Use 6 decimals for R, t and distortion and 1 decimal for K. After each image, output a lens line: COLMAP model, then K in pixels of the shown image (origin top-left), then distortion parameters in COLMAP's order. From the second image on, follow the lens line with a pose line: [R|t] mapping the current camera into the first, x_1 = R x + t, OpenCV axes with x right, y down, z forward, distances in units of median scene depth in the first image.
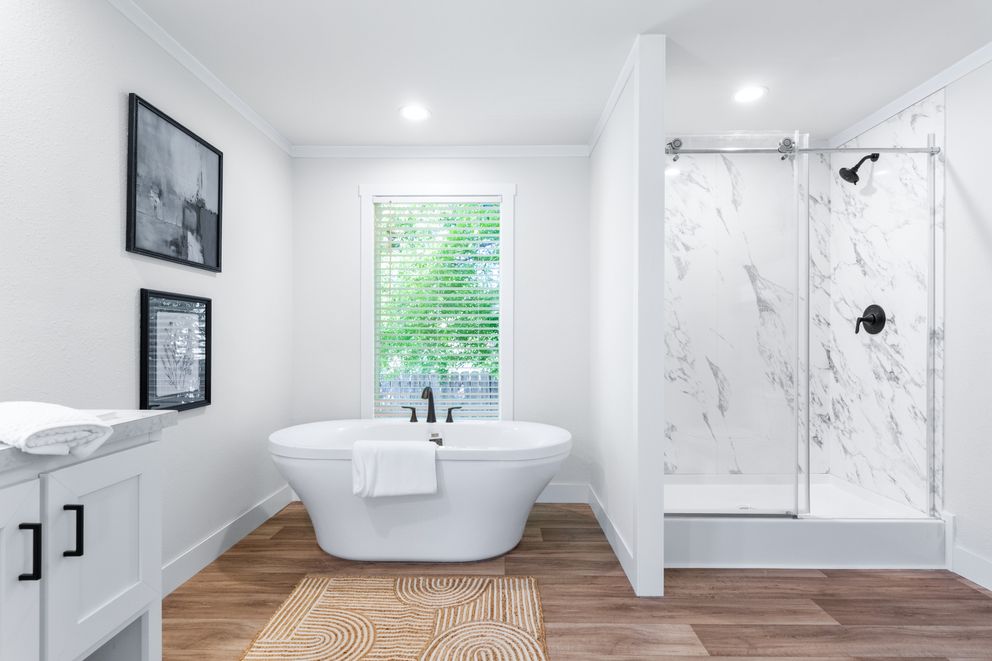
lens RADIAL K [[499.5, 0, 497.1], [0, 499.5, 342.4], [0, 0, 1]] dist [-0.000746, -0.000596]
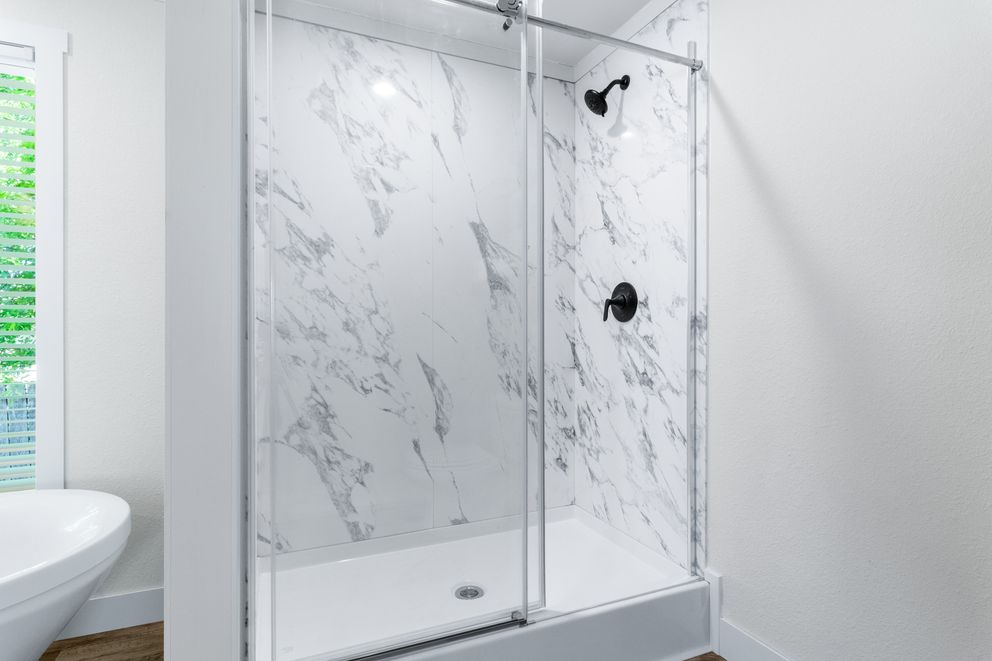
lens RADIAL K [[517.6, 0, 496.8], [0, 517.6, 332.7], [0, 0, 1]] dist [0.000302, 0.000320]
pose [[0.909068, -0.001752, 0.416644, 0.262534], [0.001816, 0.999998, 0.000242, -0.000991], [-0.416643, 0.000537, 0.909070, 0.380281]]
